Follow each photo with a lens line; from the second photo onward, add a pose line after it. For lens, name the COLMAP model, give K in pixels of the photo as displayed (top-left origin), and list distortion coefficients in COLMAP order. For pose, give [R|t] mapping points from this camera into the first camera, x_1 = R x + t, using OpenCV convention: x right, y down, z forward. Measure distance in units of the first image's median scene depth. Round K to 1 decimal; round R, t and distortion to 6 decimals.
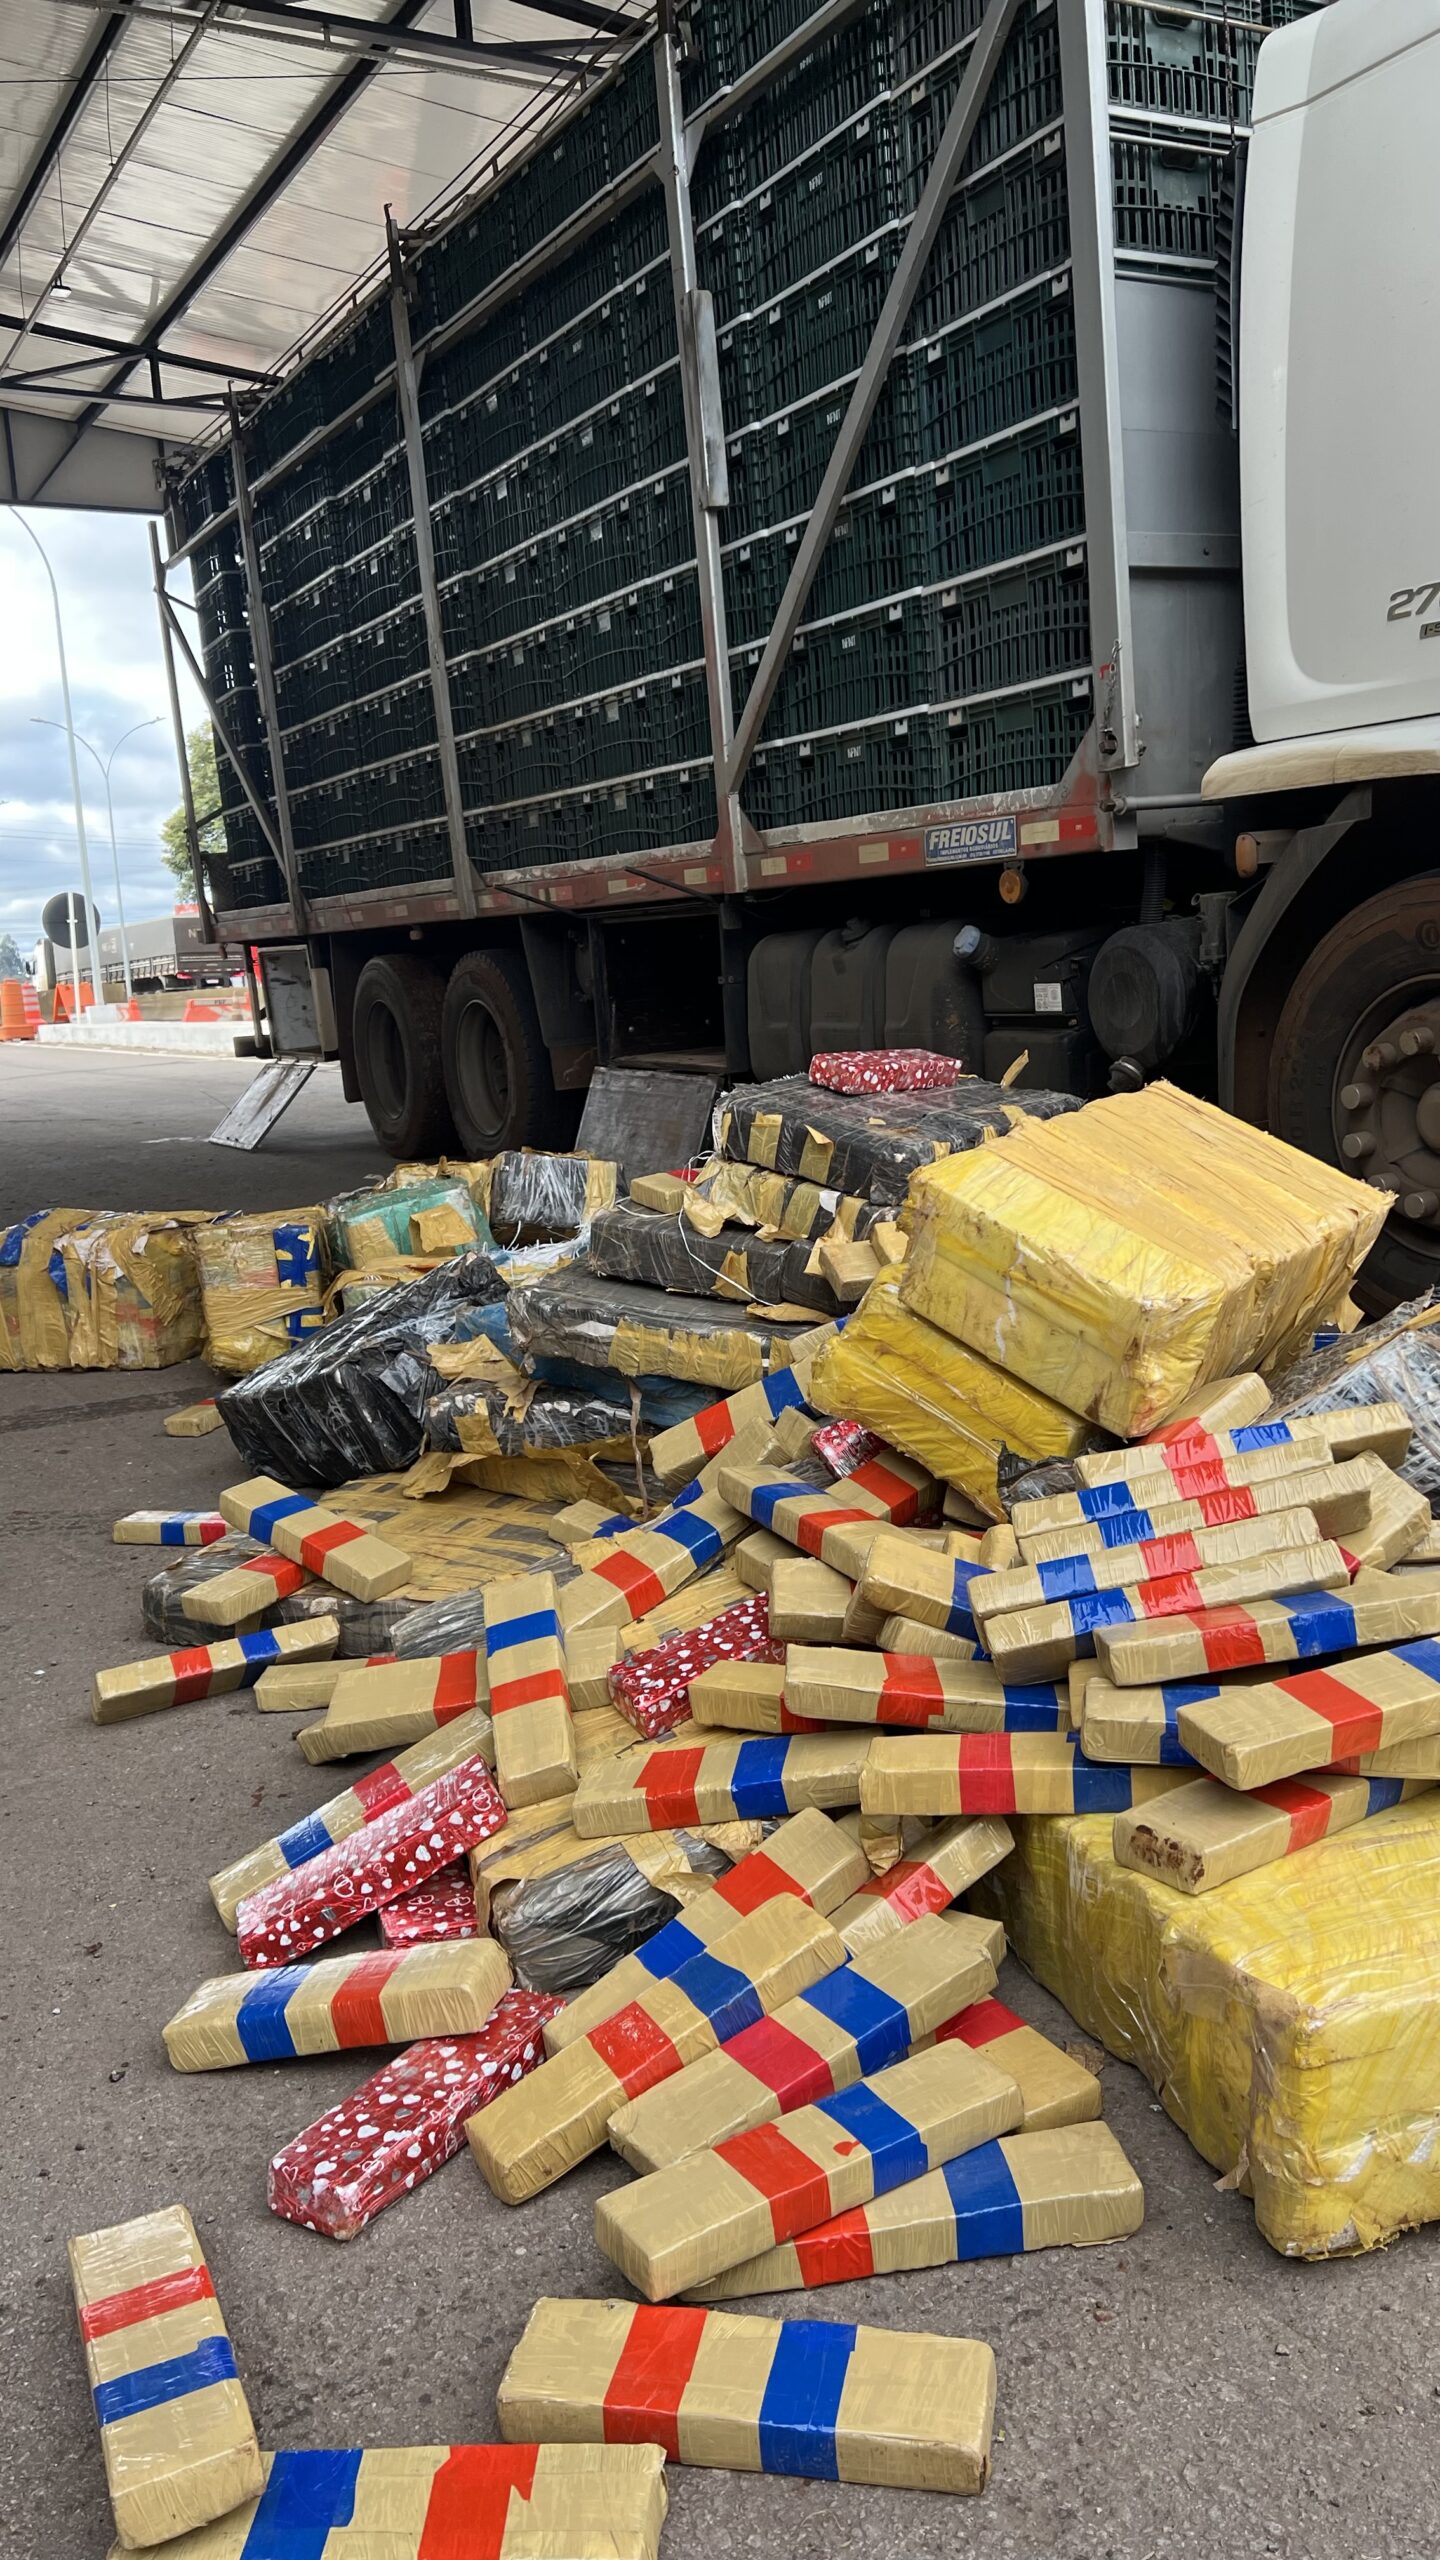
lens RADIAL K [[1933.0, 0, 763.6], [0, 1933.0, 1273.8], [0, 0, 1]] dist [0.029682, -0.022097]
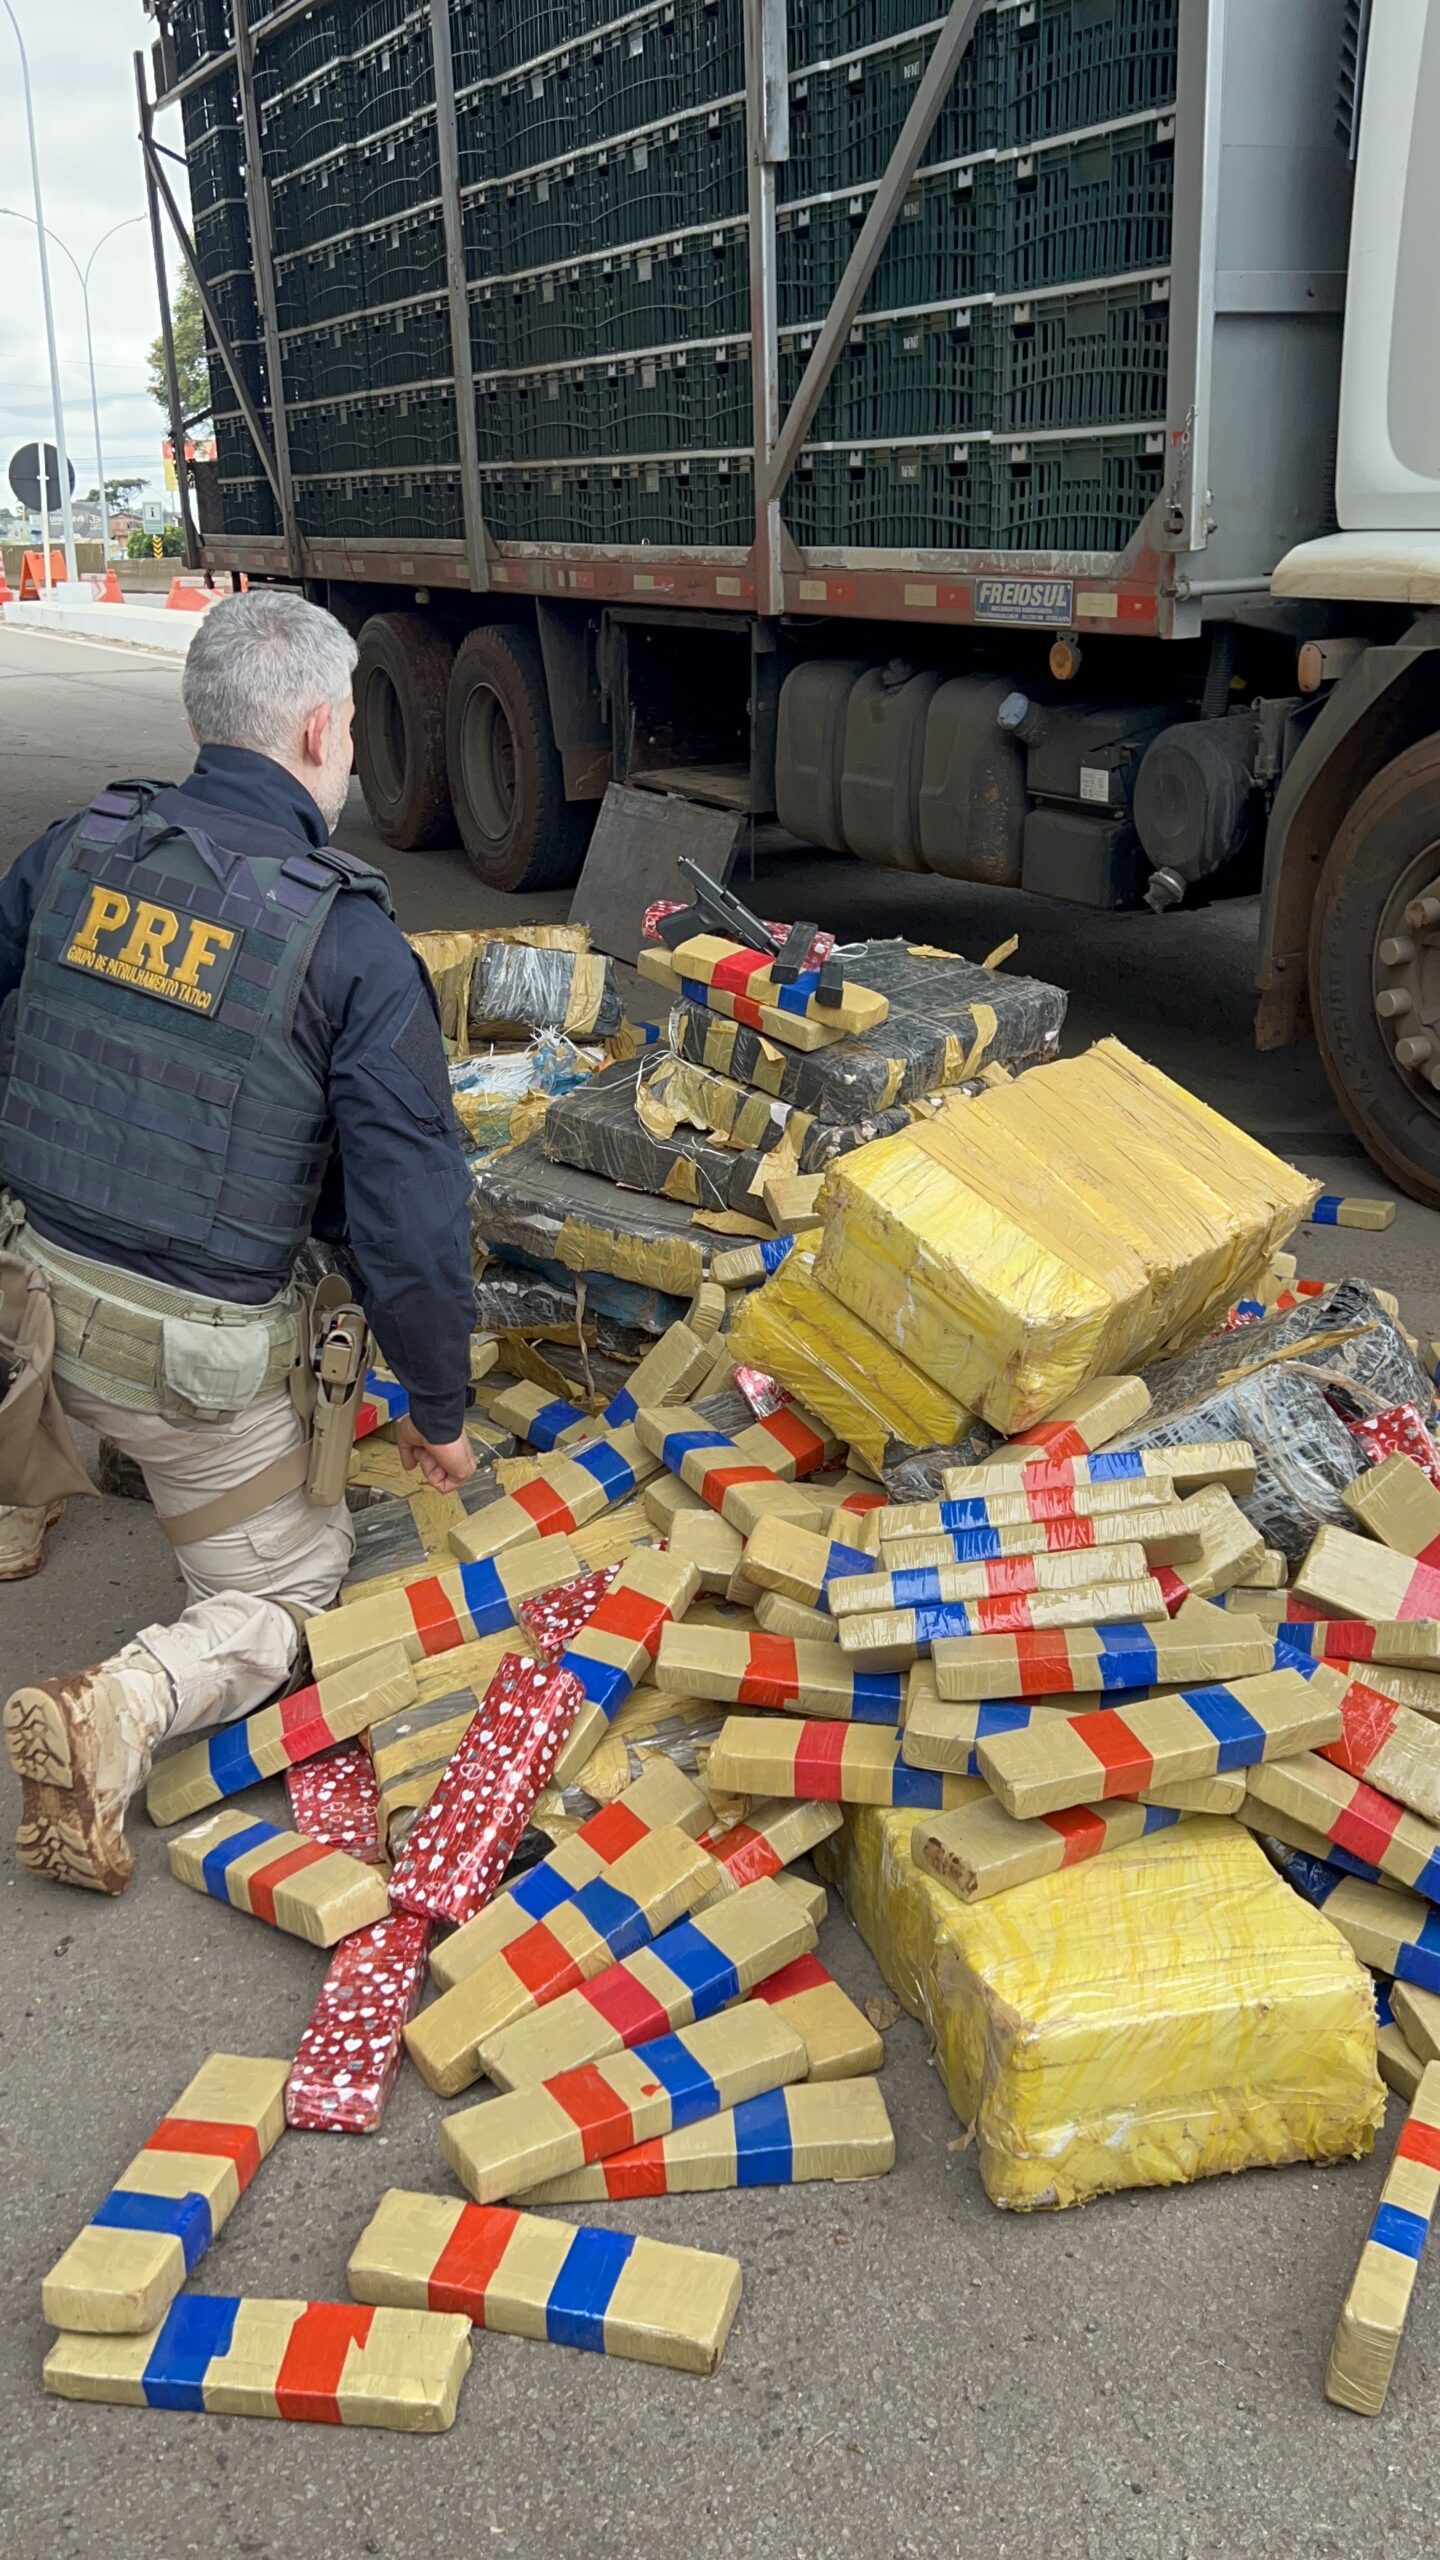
lens RADIAL K [[2193.0, 0, 694.5], [0, 2193.0, 1282.6], [0, 0, 1]] dist [0.040064, -0.018496]
pose [[0.996671, 0.067278, -0.046050, 0.045627], [-0.059405, 0.986128, 0.154990, -0.119494], [0.055839, -0.151738, 0.986842, -0.127936]]
